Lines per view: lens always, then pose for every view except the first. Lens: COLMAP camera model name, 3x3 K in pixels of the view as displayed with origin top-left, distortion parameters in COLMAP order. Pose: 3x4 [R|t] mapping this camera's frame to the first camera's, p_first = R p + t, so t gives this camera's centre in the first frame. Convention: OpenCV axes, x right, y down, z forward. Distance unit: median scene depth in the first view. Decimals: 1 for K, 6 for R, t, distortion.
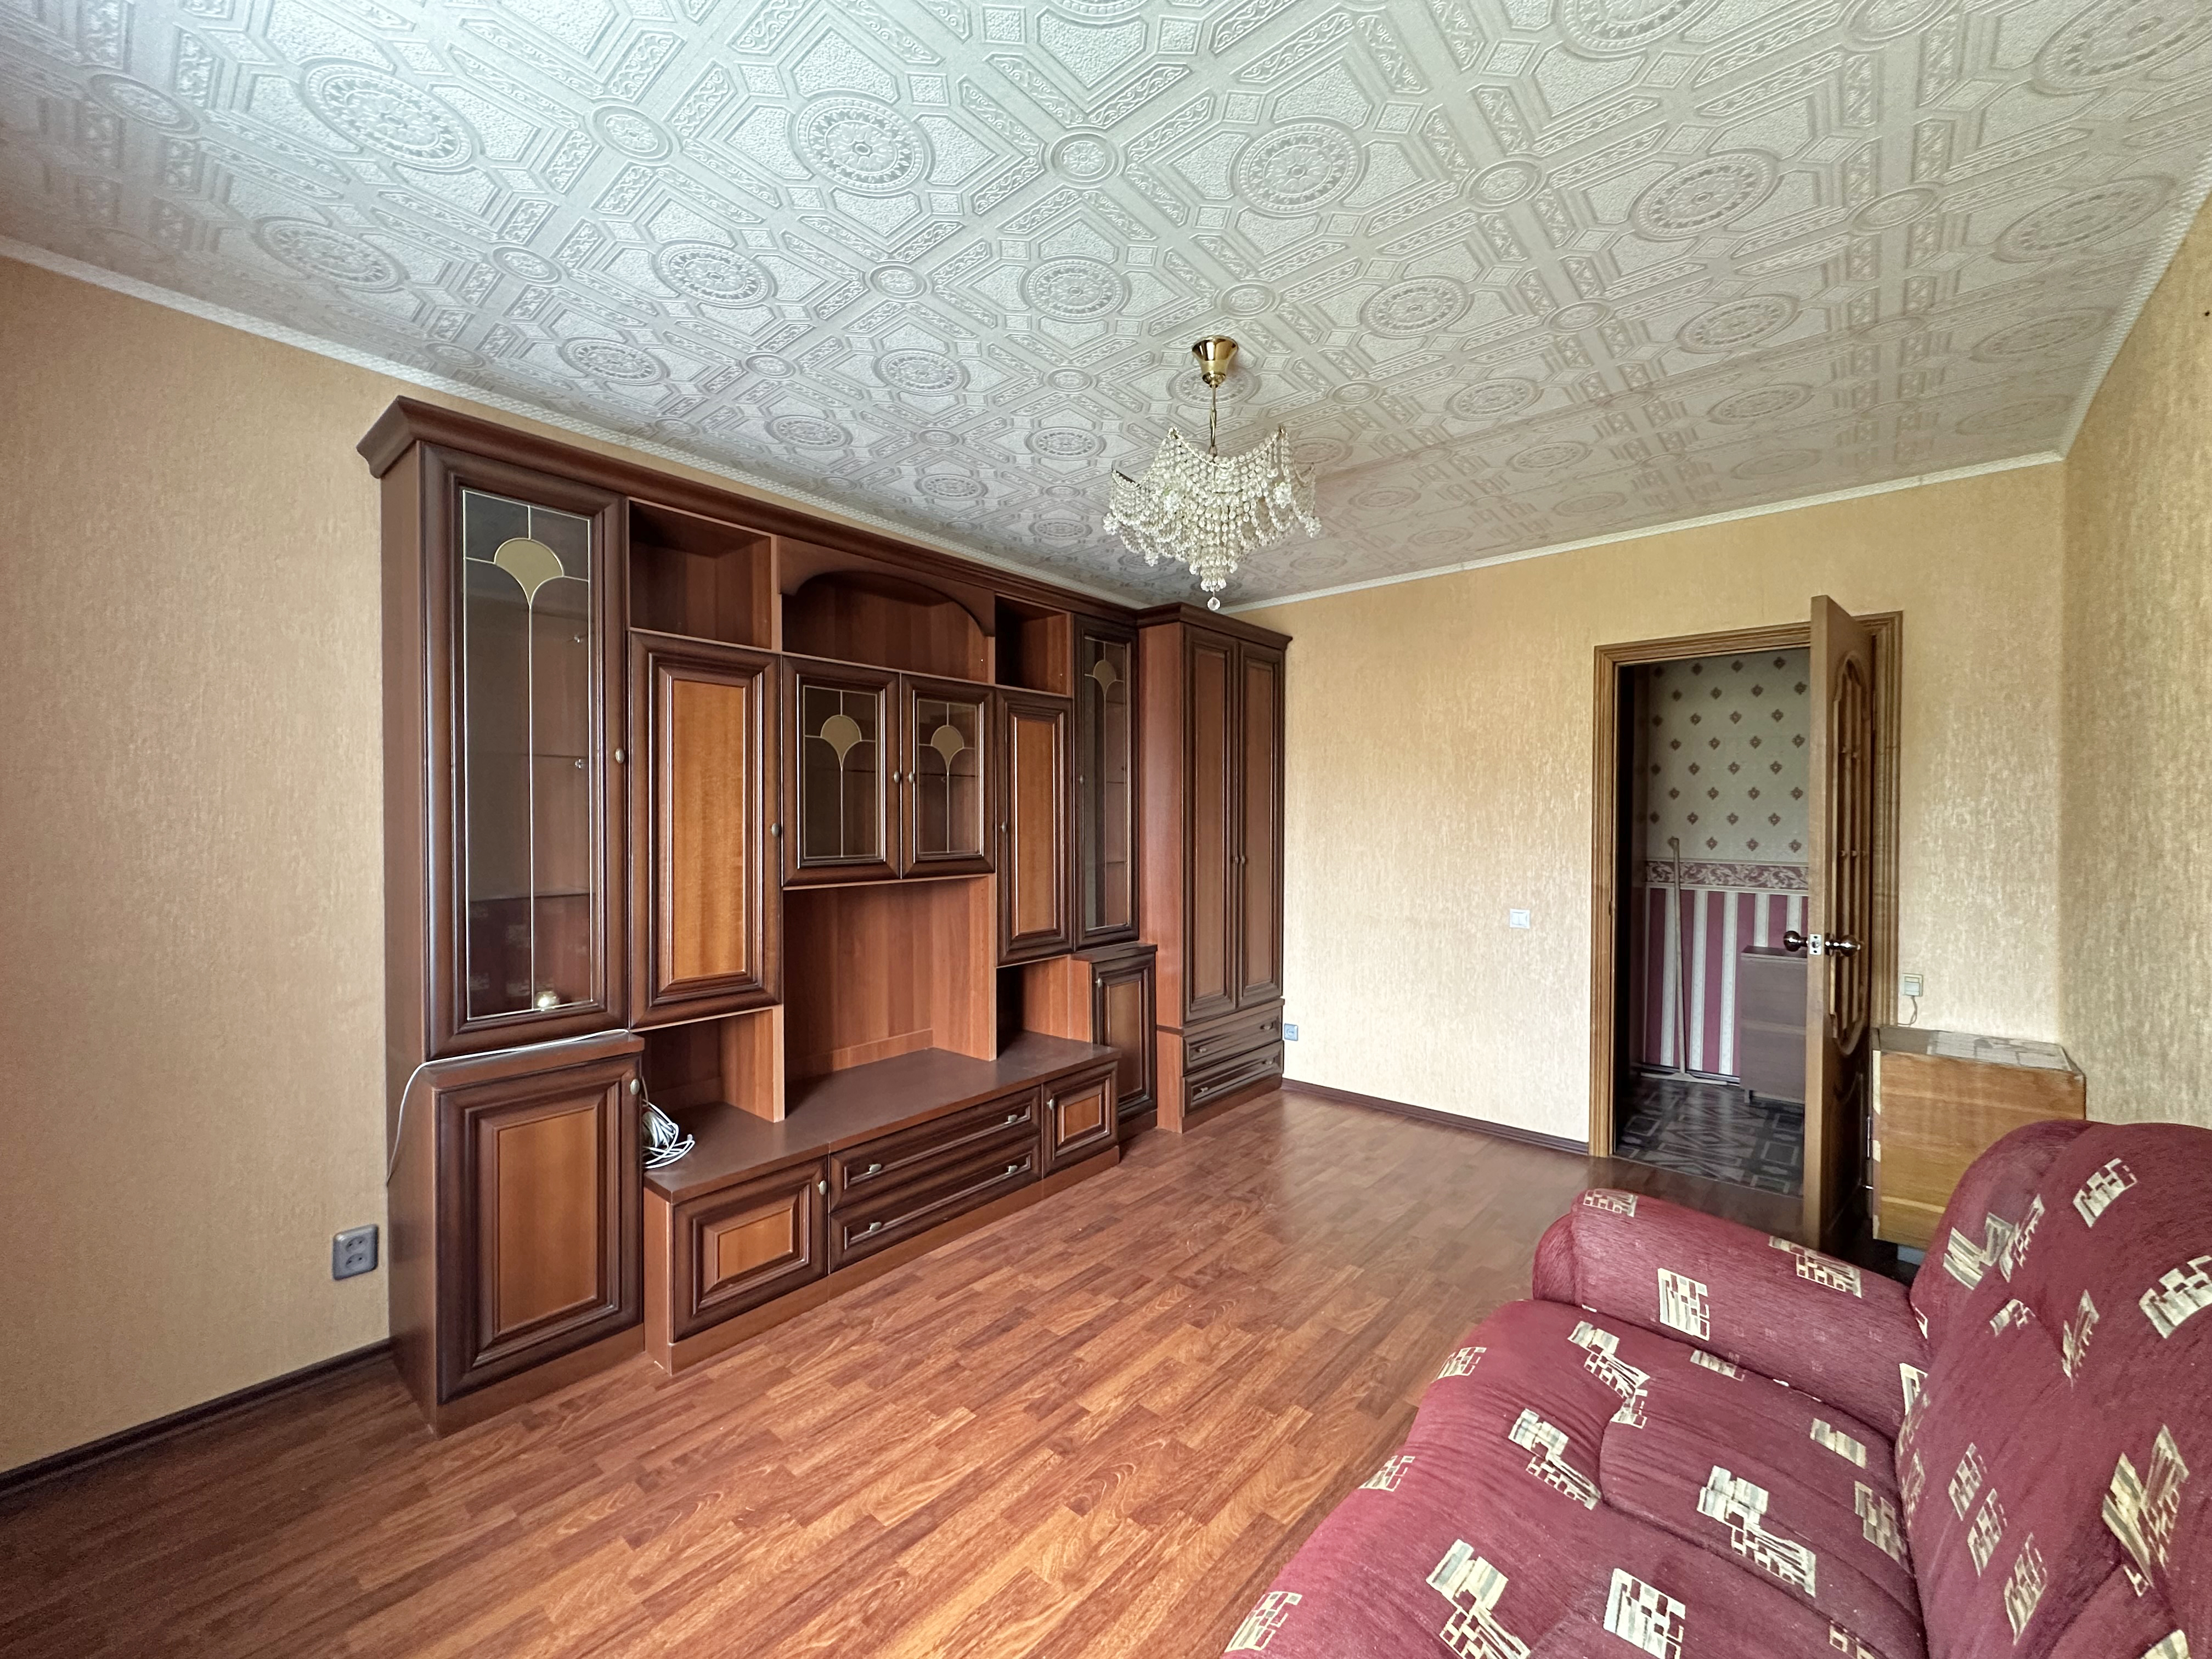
lens RADIAL K [[880.2, 0, 1106.0], [0, 880.2, 829.5], [0, 0, 1]] dist [-0.002006, 0.000306]
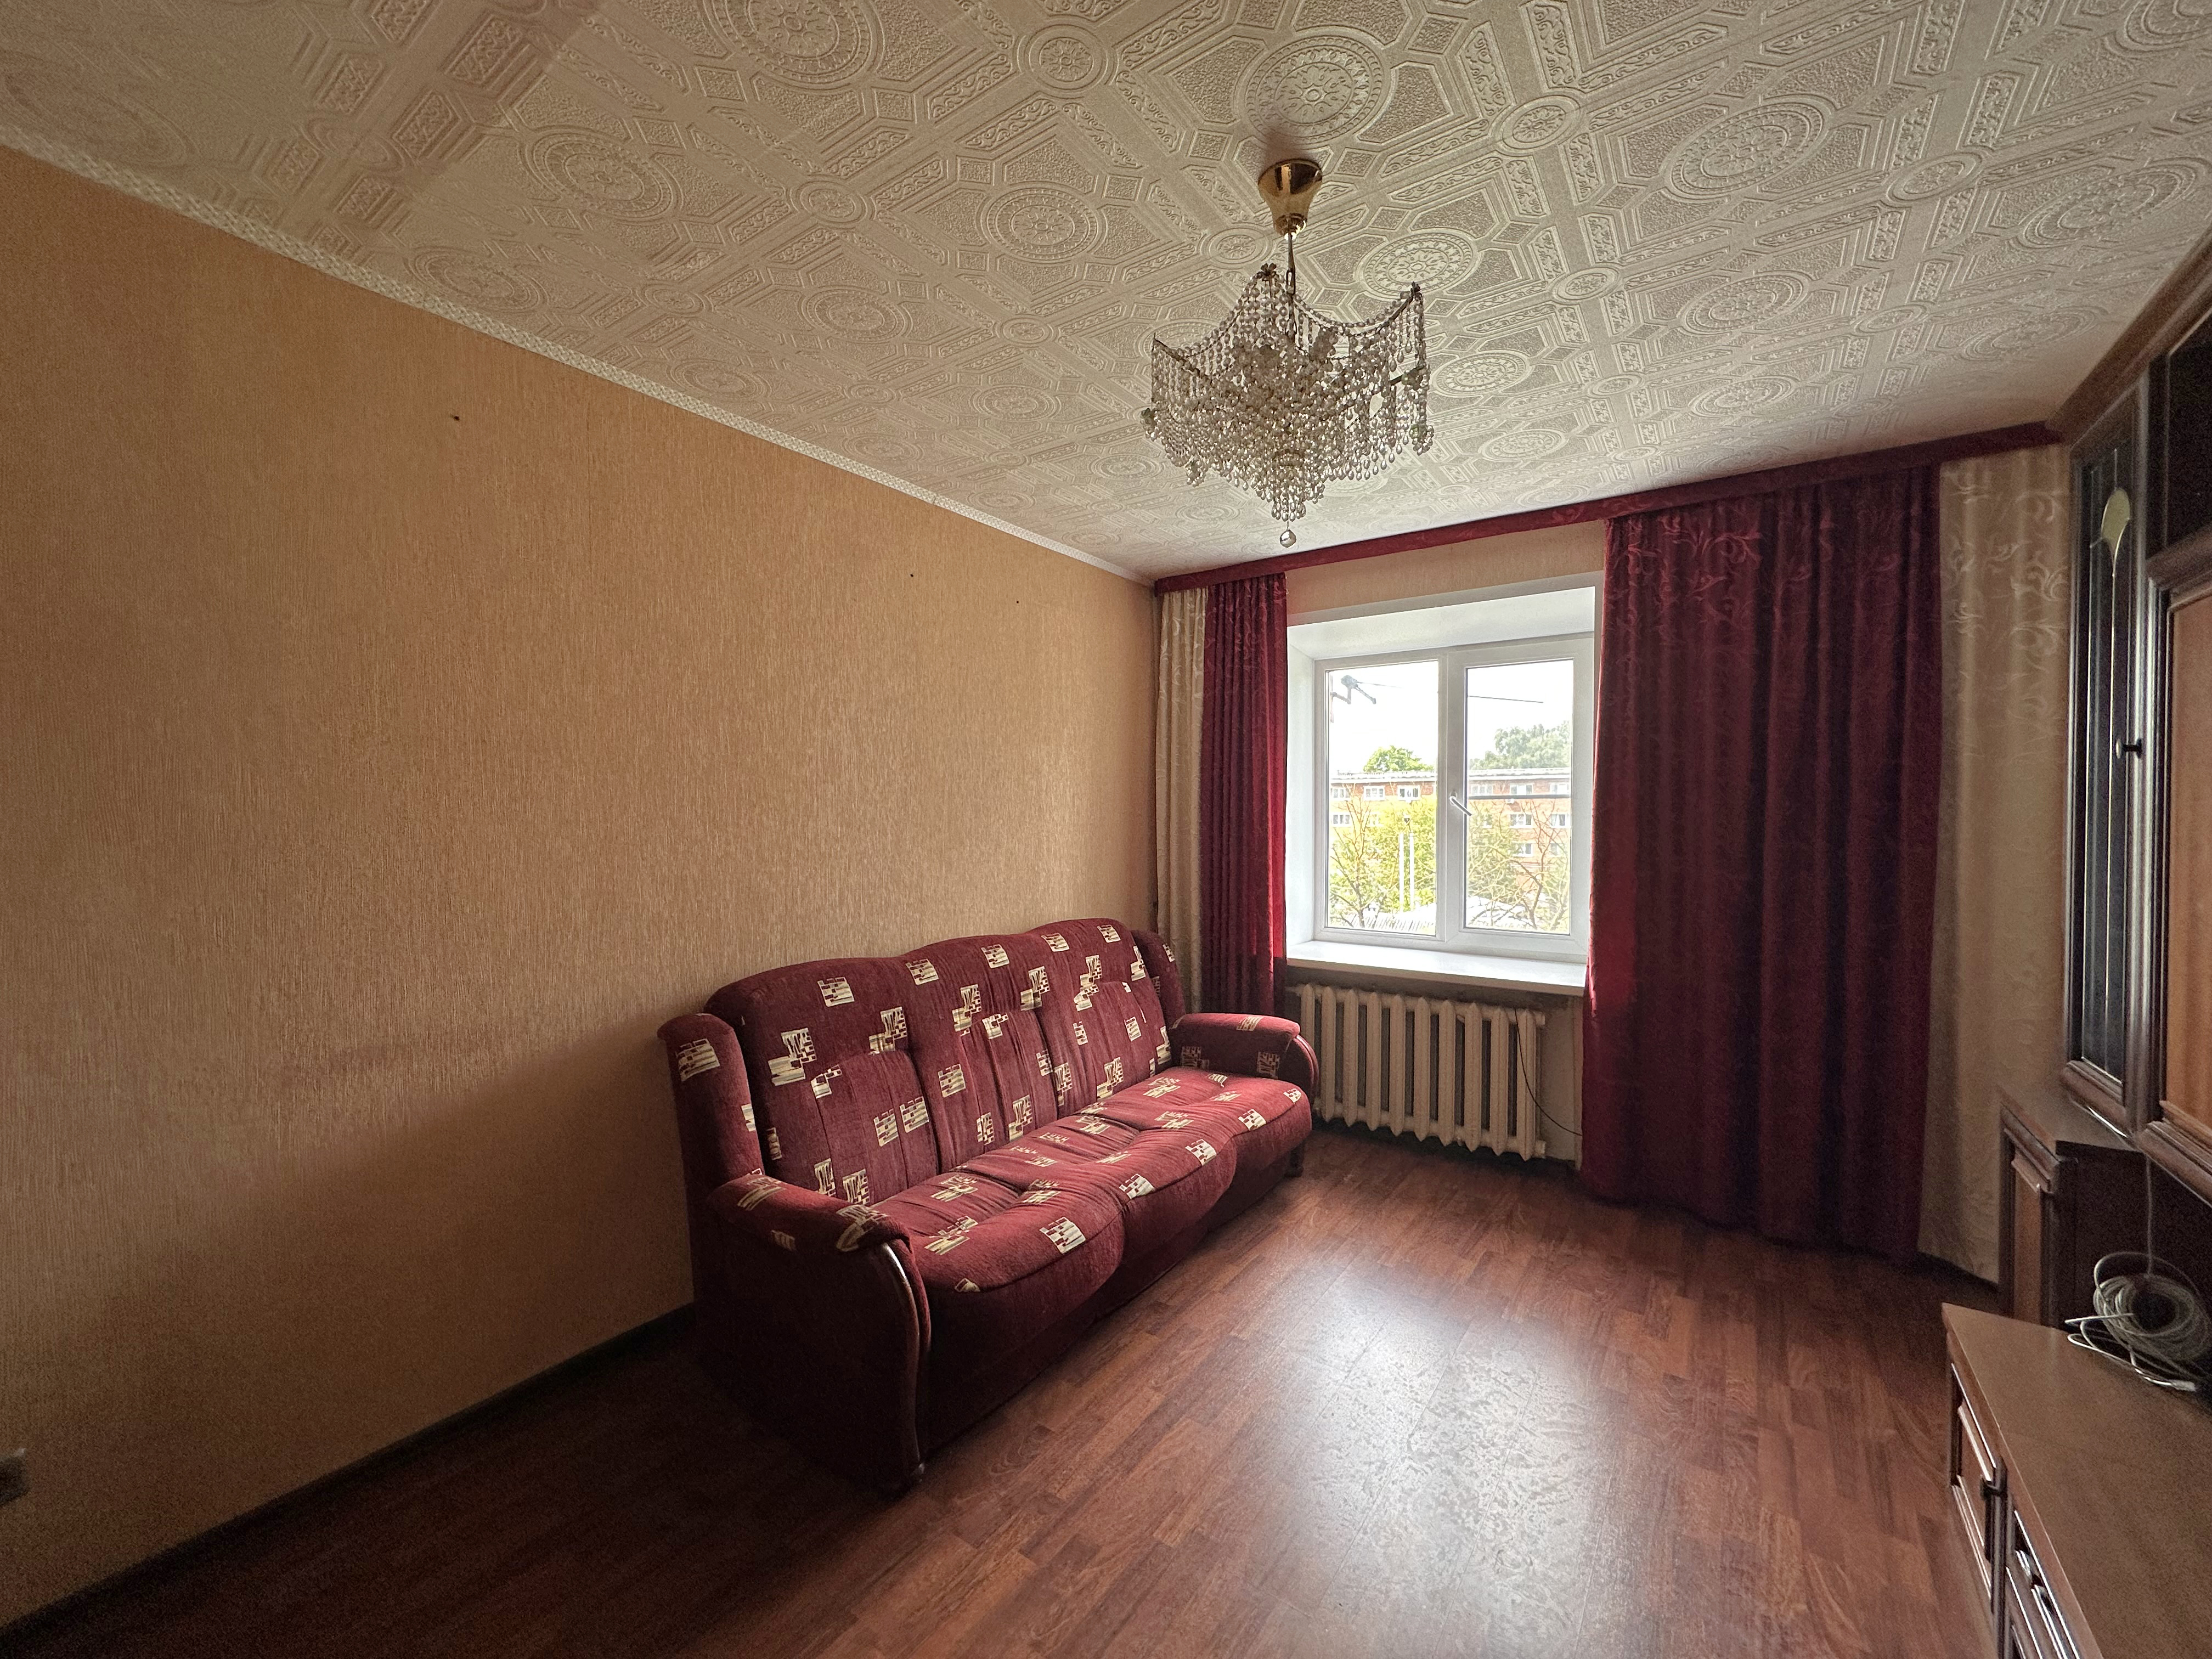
lens RADIAL K [[880.2, 0, 1106.0], [0, 880.2, 829.5], [0, 0, 1]] dist [-0.002006, 0.000306]
pose [[-0.995781, -0.003264, -0.091700, 0.331114], [-0.005723, 0.999631, 0.026562, -0.034195], [0.091579, 0.026975, -0.995432, 1.673548]]
